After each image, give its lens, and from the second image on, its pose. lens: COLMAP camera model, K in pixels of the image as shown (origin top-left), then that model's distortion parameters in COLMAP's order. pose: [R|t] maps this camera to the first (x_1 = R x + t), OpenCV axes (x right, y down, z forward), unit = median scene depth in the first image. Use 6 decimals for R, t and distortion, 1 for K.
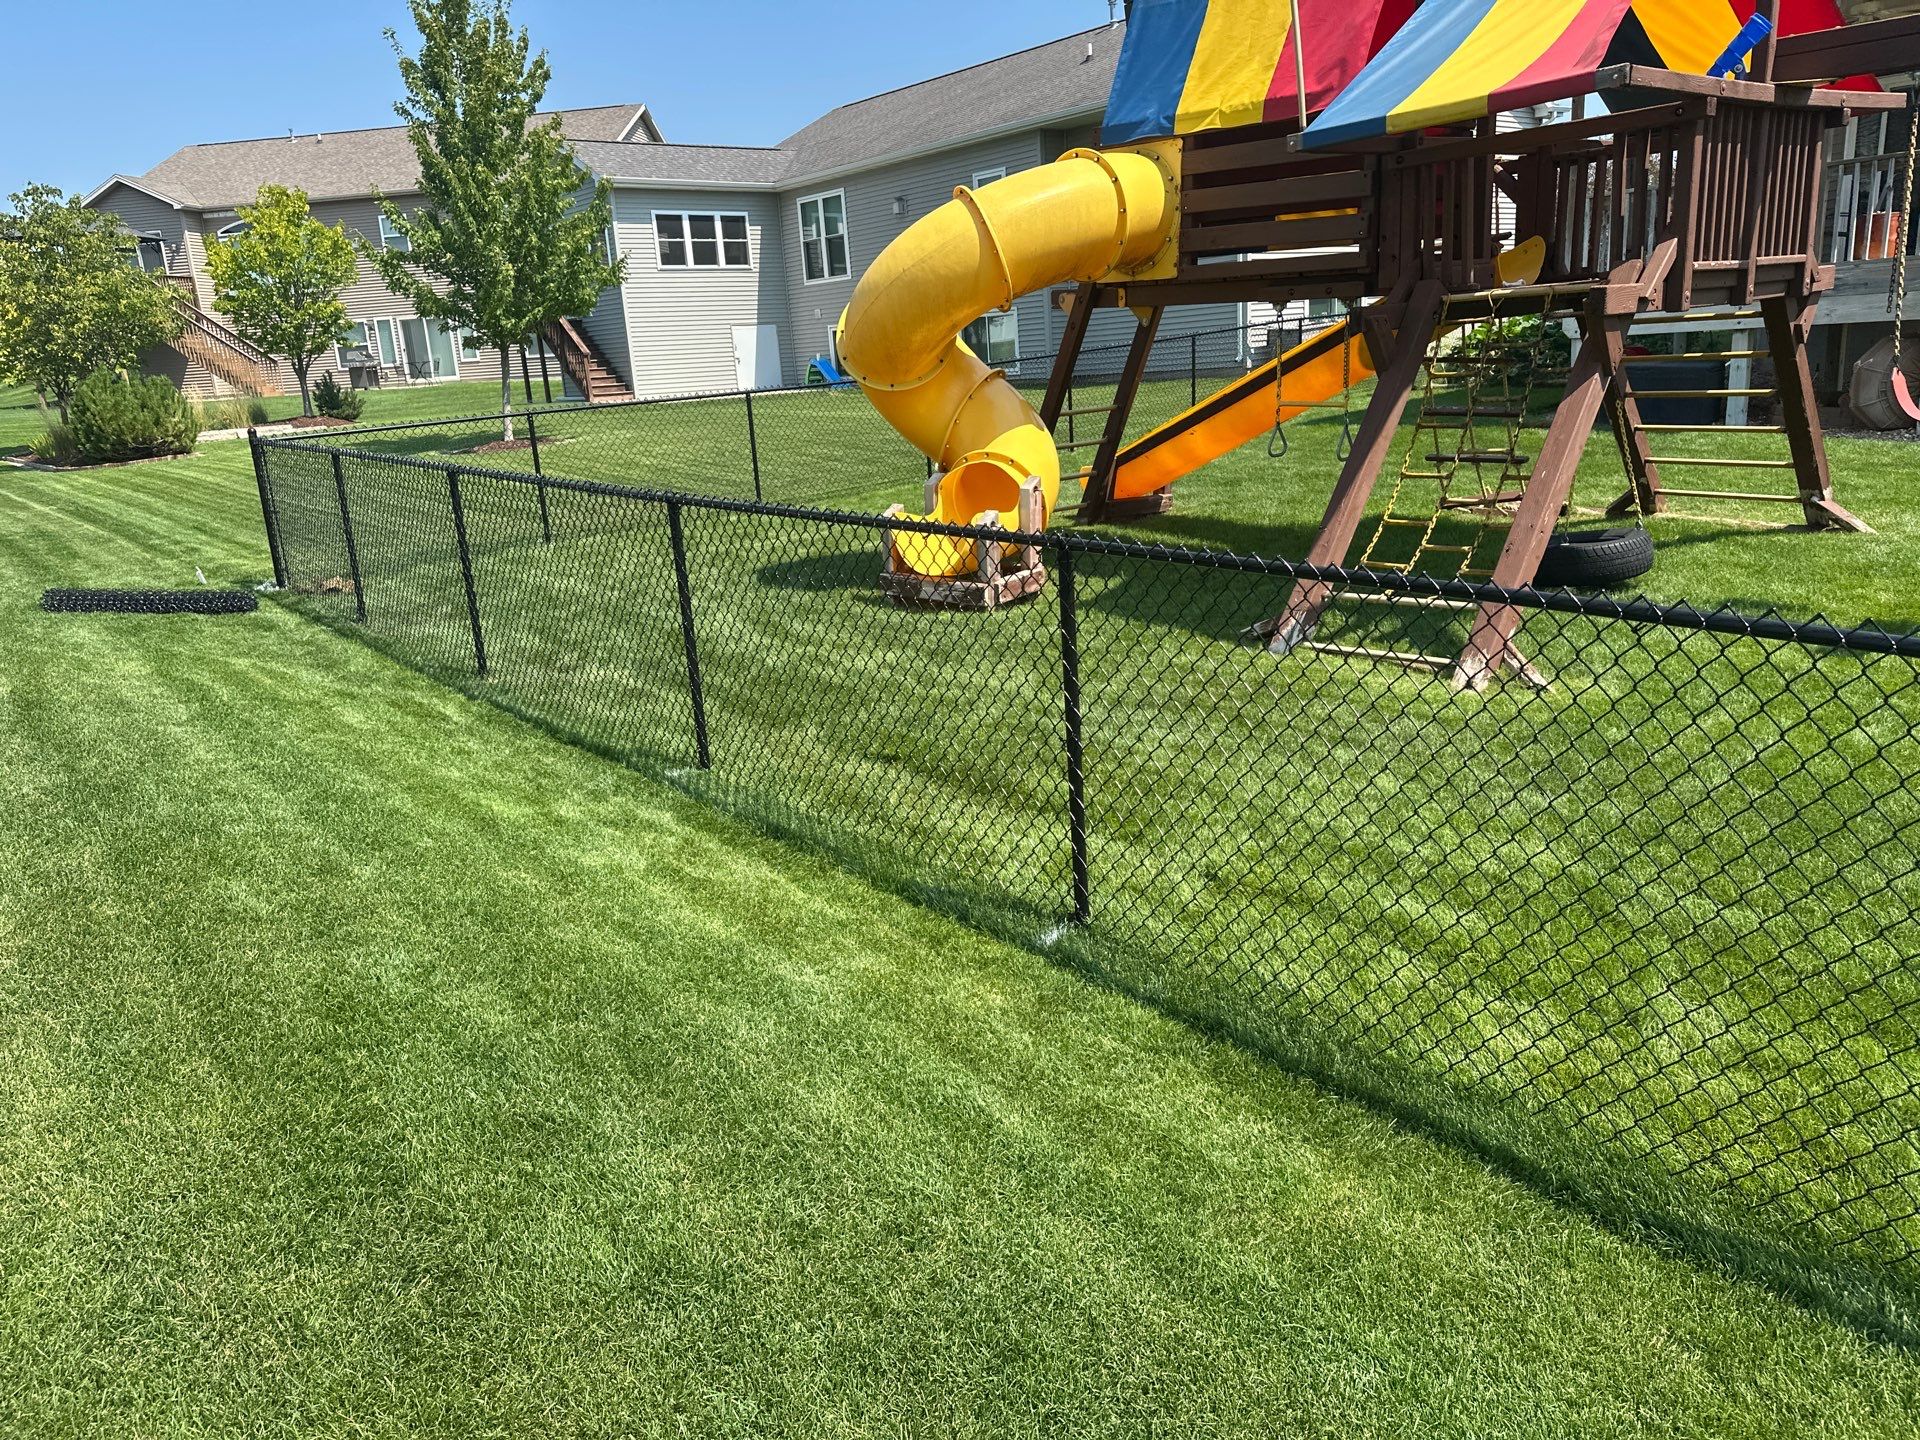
lens RADIAL K [[1351.4, 0, 965.1], [0, 1351.4, 716.5], [0, 0, 1]] dist [0.055444, -0.071970]
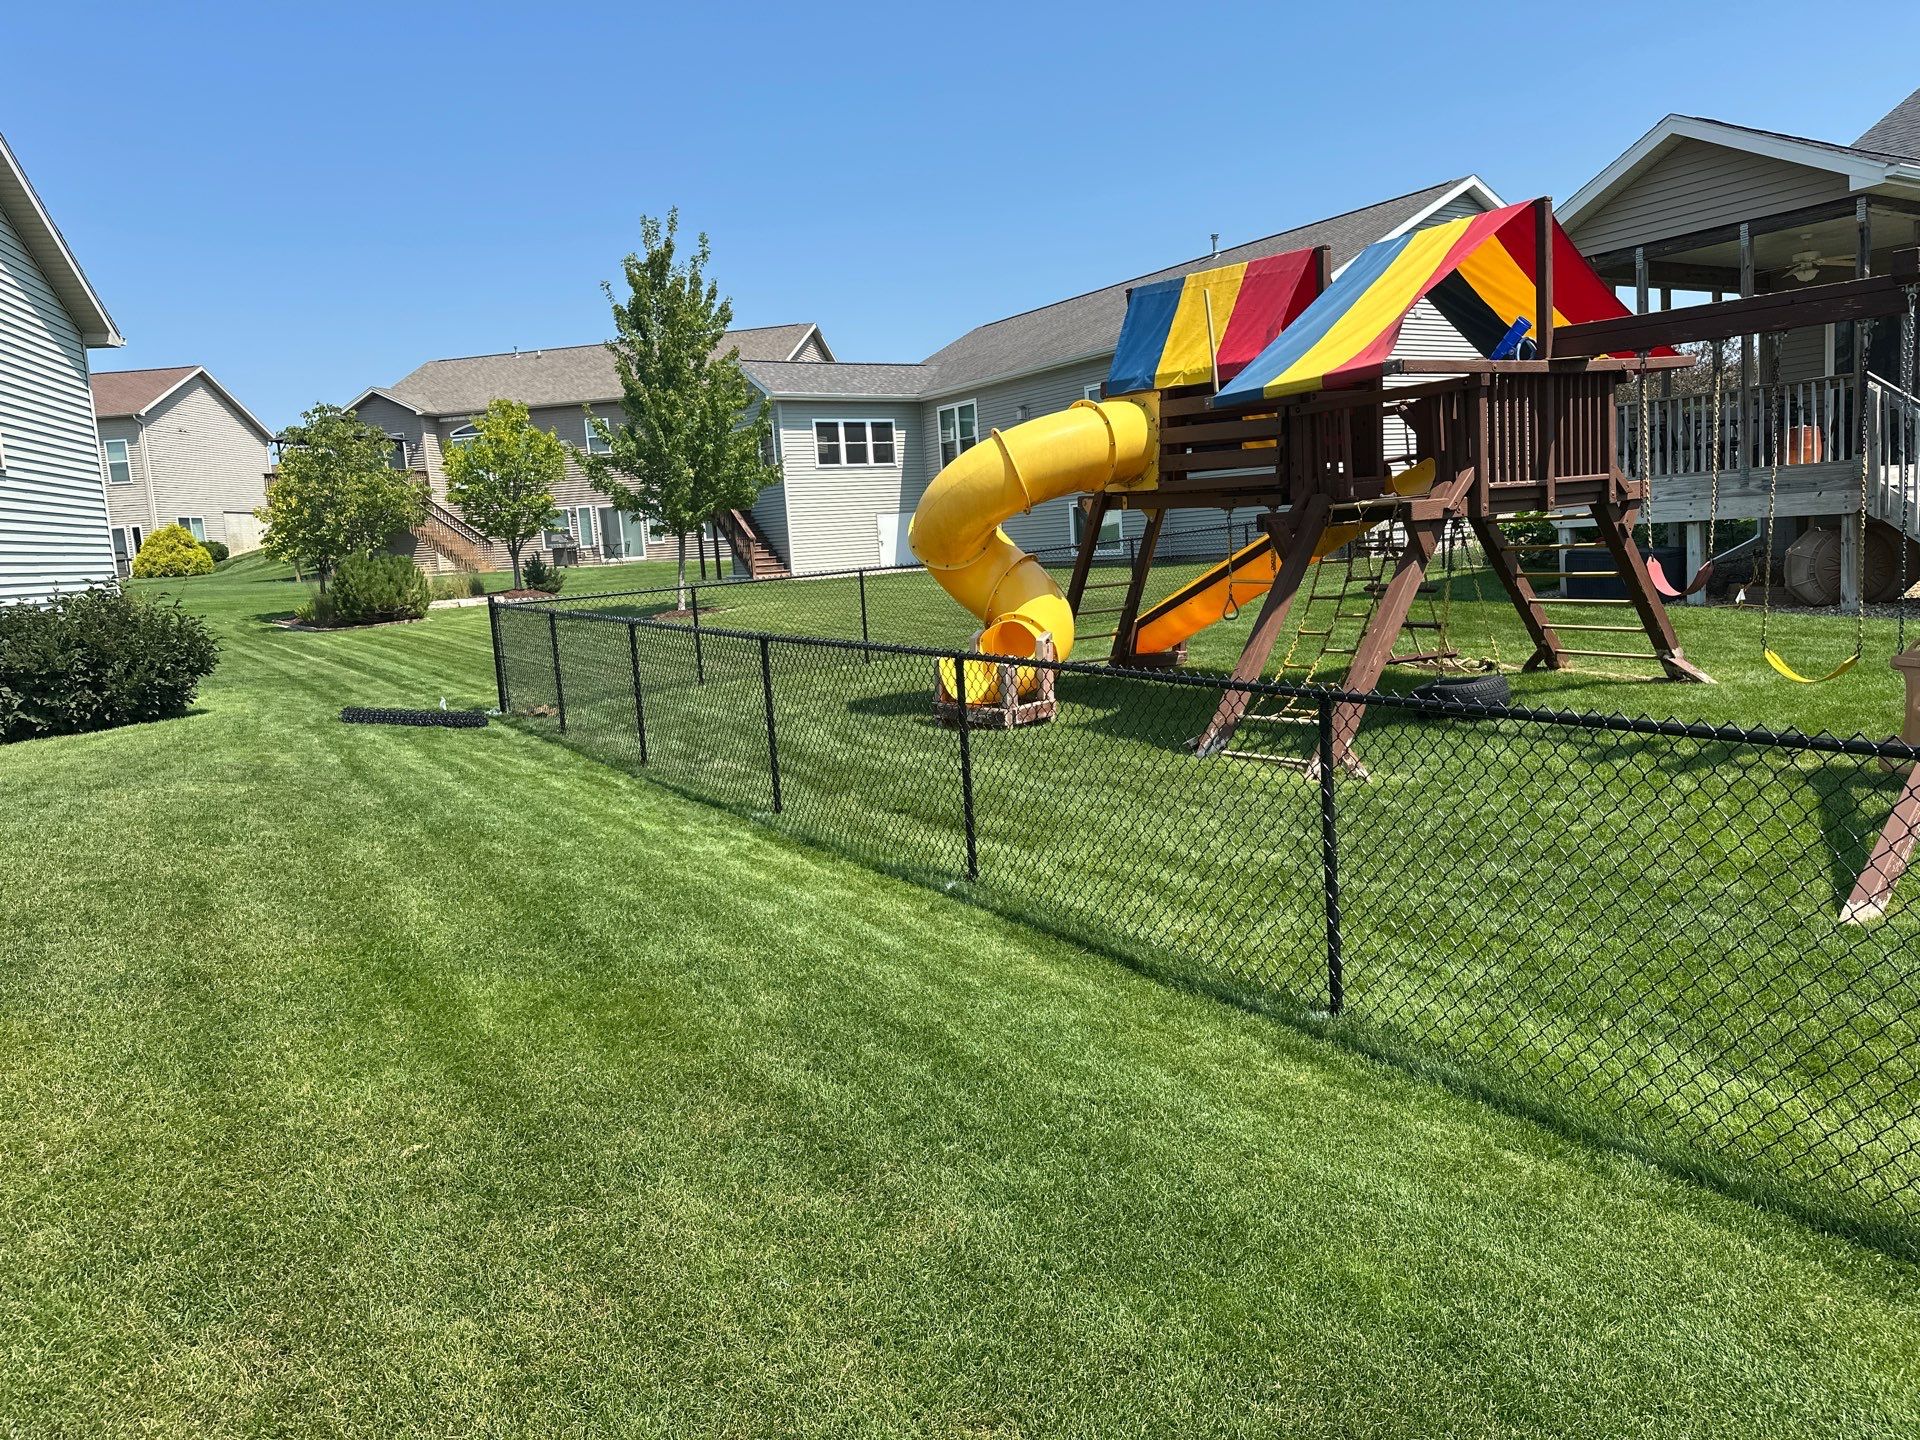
lens RADIAL K [[1351.4, 0, 964.0], [0, 1351.4, 725.1], [0, 0, 1]] dist [0.055444, -0.071970]
pose [[0.993052, 0.017407, -0.116381, 0.088984], [-0.031315, 0.992429, -0.118762, 0.053617], [0.113433, 0.121581, 0.986079, -0.227011]]
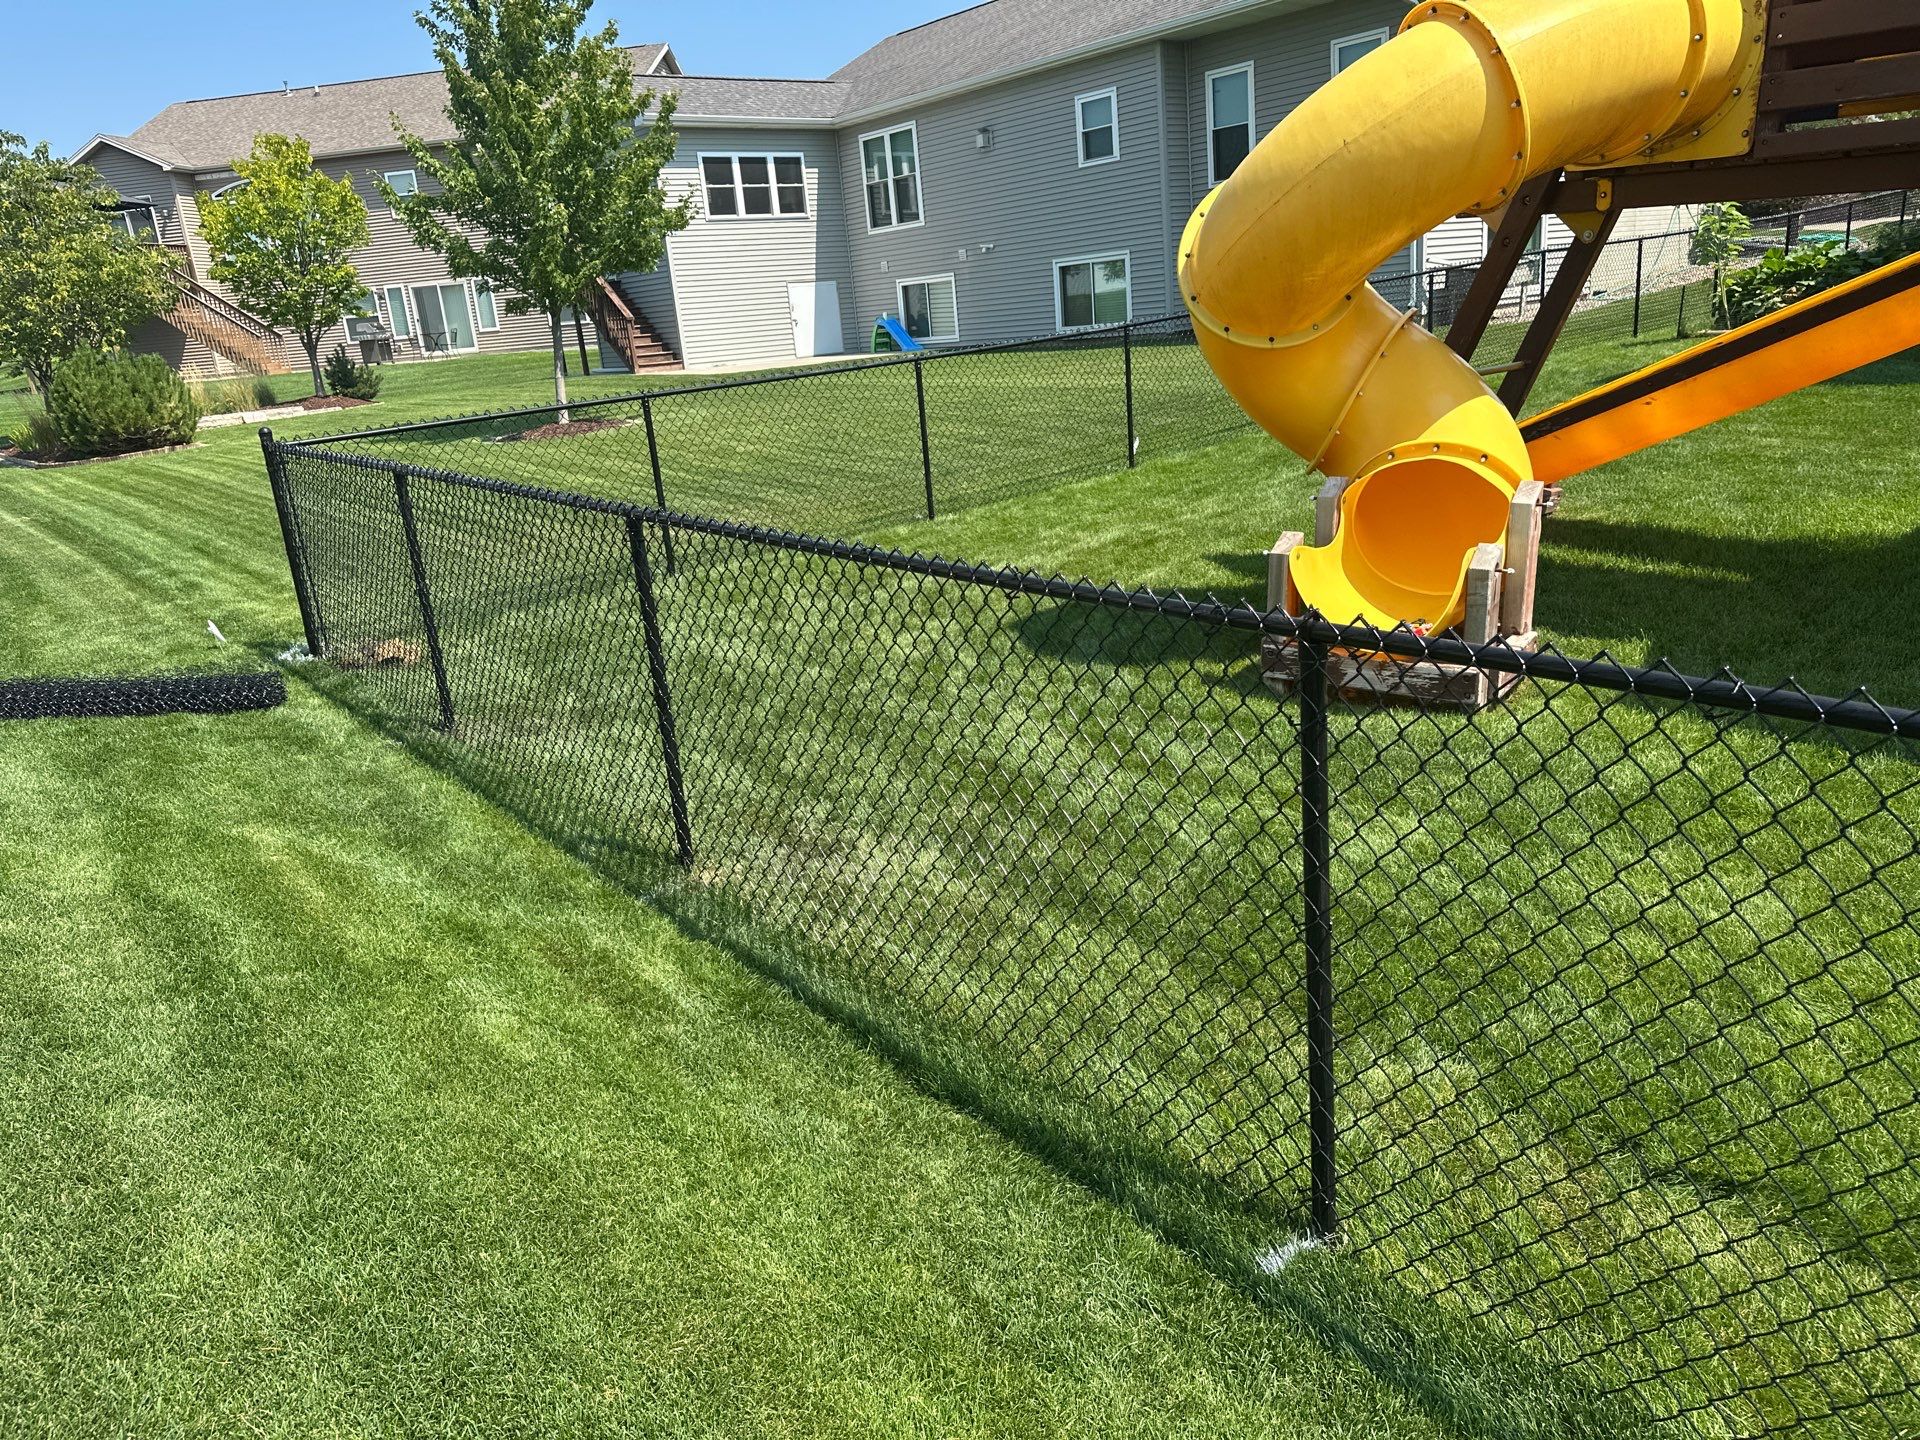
lens RADIAL K [[1351.4, 0, 965.5], [0, 1351.4, 744.5], [0, 0, 1]] dist [0.055444, -0.071970]
pose [[0.999756, -0.019252, -0.010828, -0.139338], [0.019729, 0.998754, 0.045841, -0.064610], [0.009932, -0.046044, 0.998890, 0.260674]]
